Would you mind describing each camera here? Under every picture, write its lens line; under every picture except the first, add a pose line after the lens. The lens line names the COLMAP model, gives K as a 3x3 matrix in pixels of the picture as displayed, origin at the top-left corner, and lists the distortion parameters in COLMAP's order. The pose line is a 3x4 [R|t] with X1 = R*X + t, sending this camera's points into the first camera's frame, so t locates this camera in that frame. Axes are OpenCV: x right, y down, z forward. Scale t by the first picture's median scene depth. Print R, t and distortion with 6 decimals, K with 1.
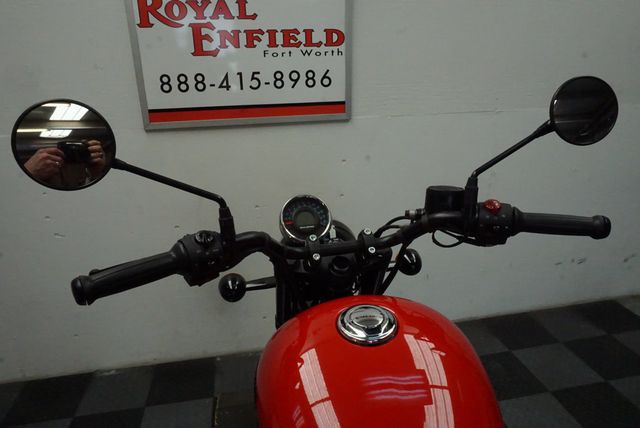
lens RADIAL K [[453.9, 0, 310.8], [0, 453.9, 218.4], [0, 0, 1]] dist [-0.024052, 0.014895]
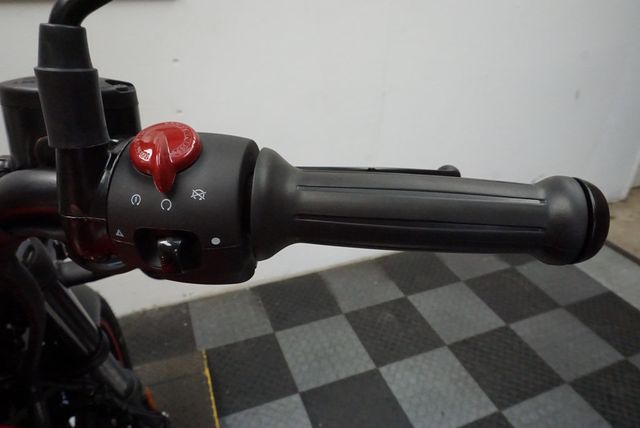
lens RADIAL K [[453.9, 0, 319.6], [0, 453.9, 219.6], [0, 0, 1]] dist [-0.024052, 0.014895]
pose [[0.981560, -0.059735, 0.181582, 0.154301], [0.025674, 0.982509, 0.184436, -0.011718], [-0.189424, -0.176373, 0.965925, 0.263233]]
